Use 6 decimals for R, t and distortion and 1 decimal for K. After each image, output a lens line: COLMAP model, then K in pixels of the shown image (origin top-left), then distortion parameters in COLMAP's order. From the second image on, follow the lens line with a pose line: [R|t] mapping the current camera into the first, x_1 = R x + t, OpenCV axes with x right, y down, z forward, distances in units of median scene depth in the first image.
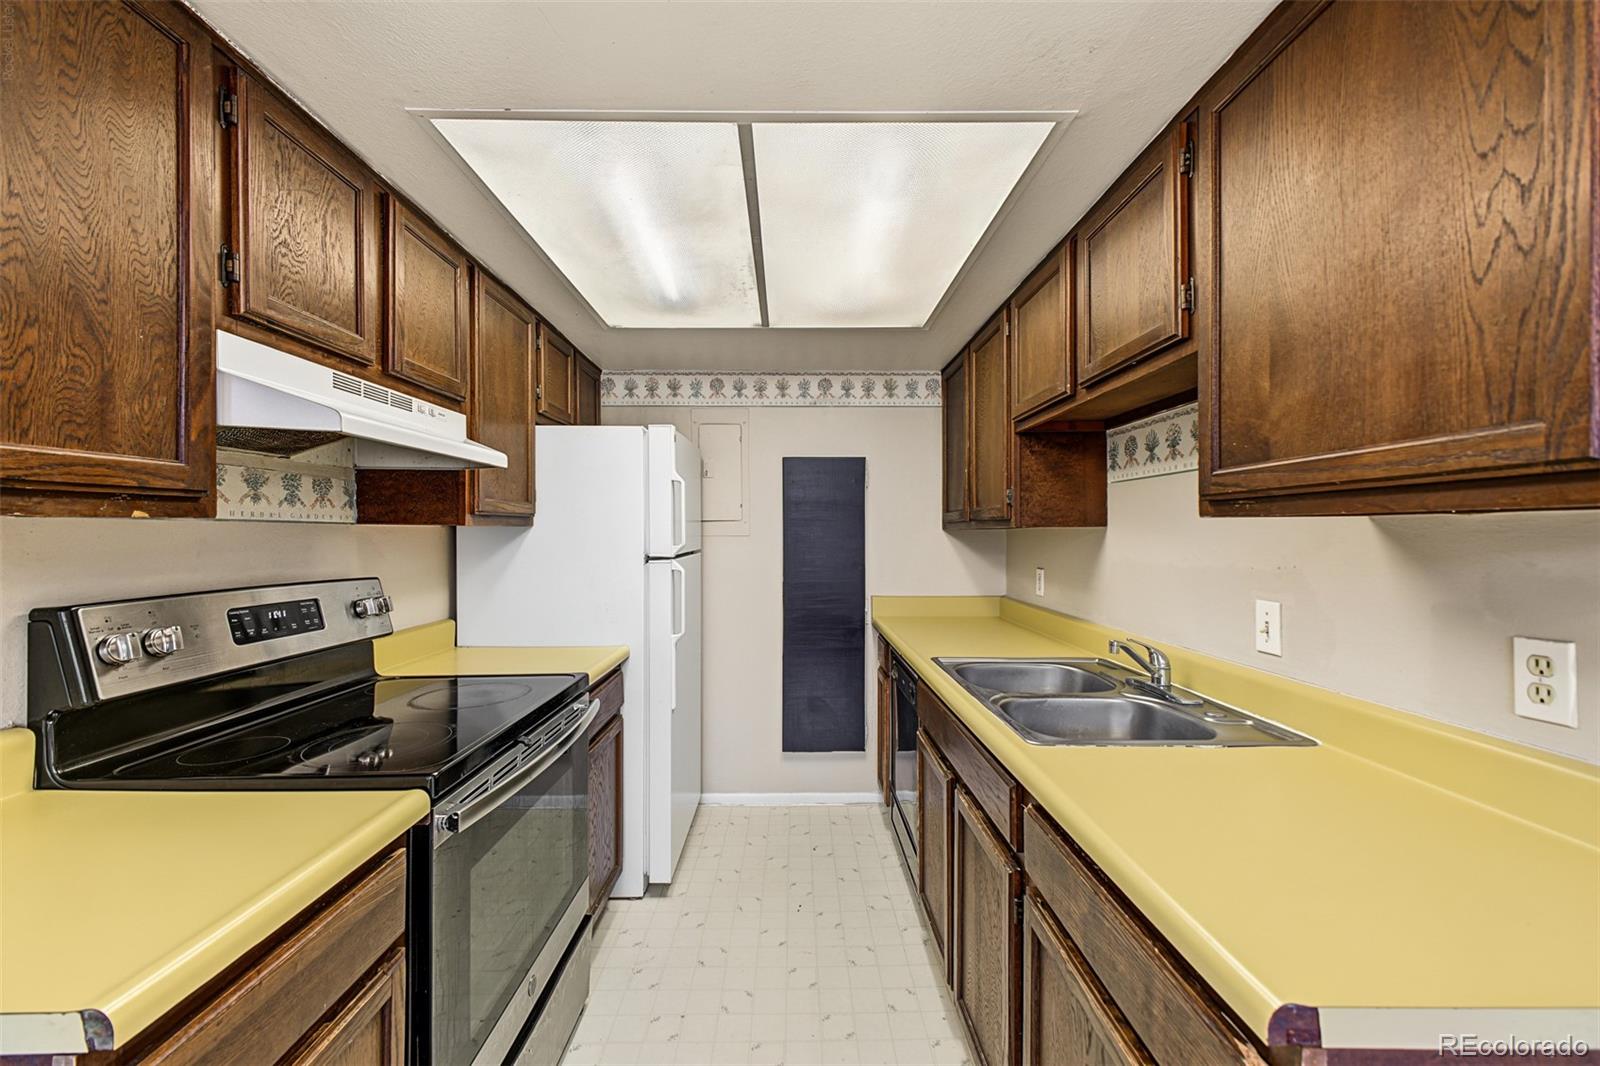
lens RADIAL K [[626.8, 0, 800.0], [0, 626.8, 533.0], [0, 0, 1]] dist [0.023964, -0.000398]
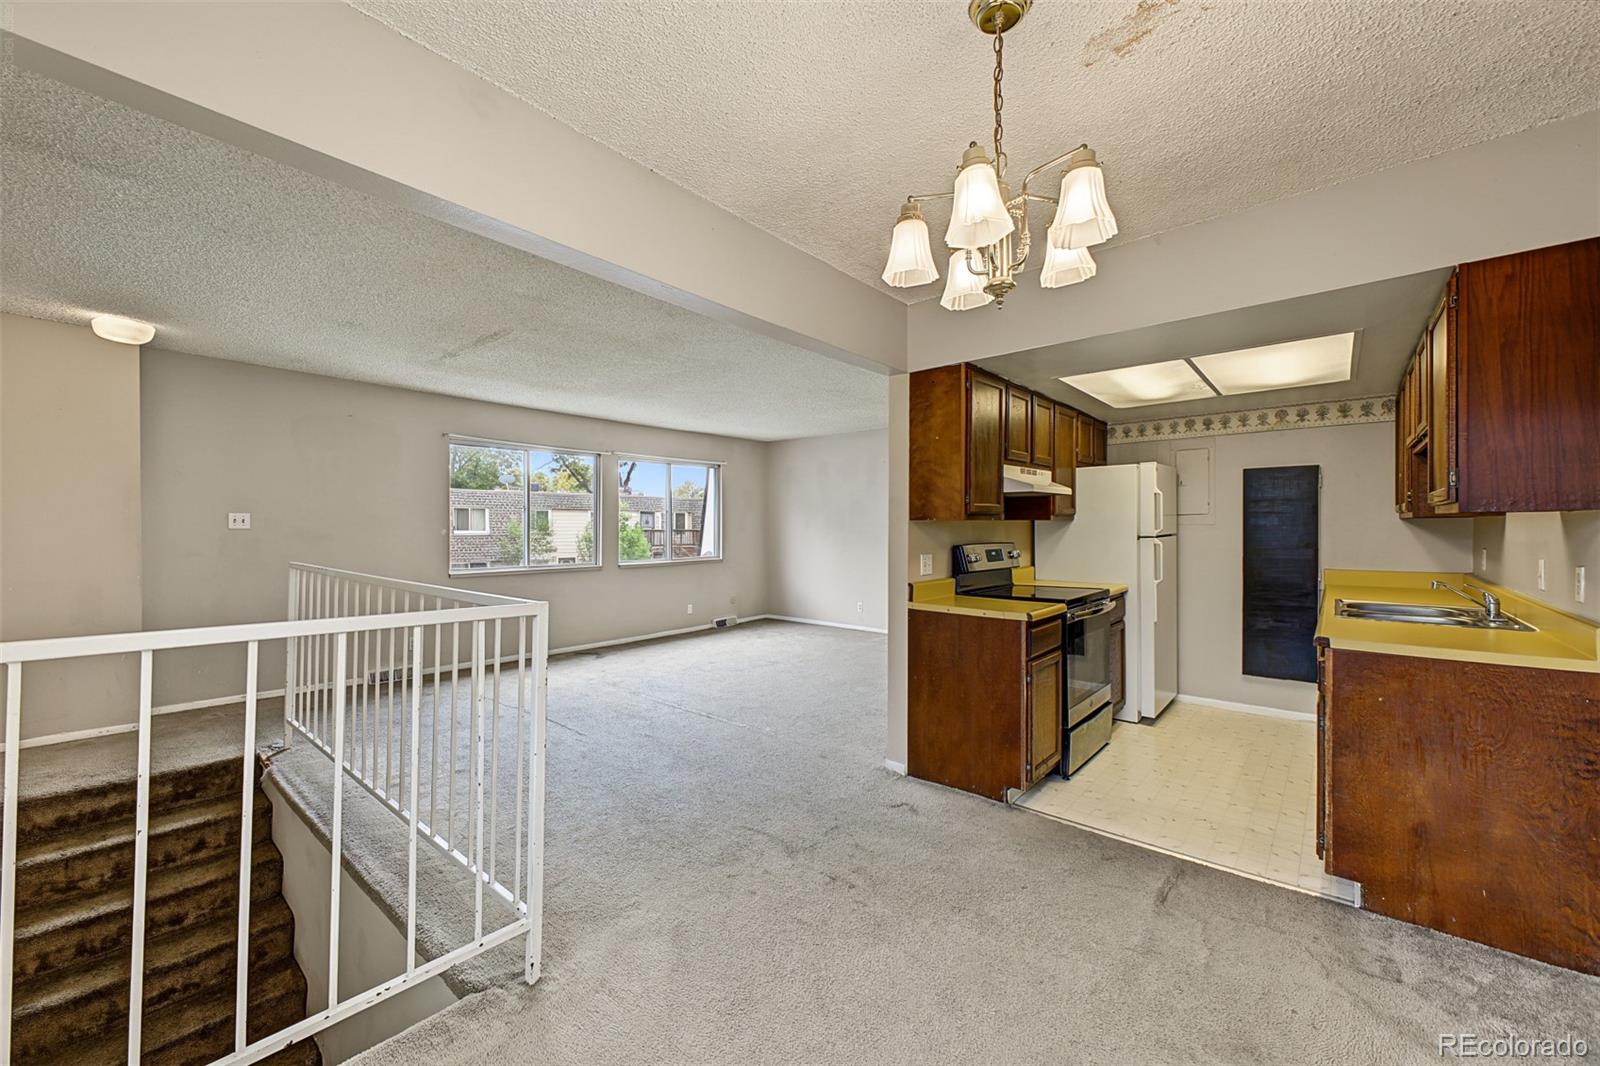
lens RADIAL K [[637.4, 0, 815.0], [0, 637.4, 535.6], [0, 0, 1]] dist [0.030334, -0.000148]
pose [[0.767268, 0.005149, -0.641306, 0.218049], [0.006594, 0.999852, 0.015917, 0.000460], [0.641293, -0.016441, 0.767120, -0.977579]]
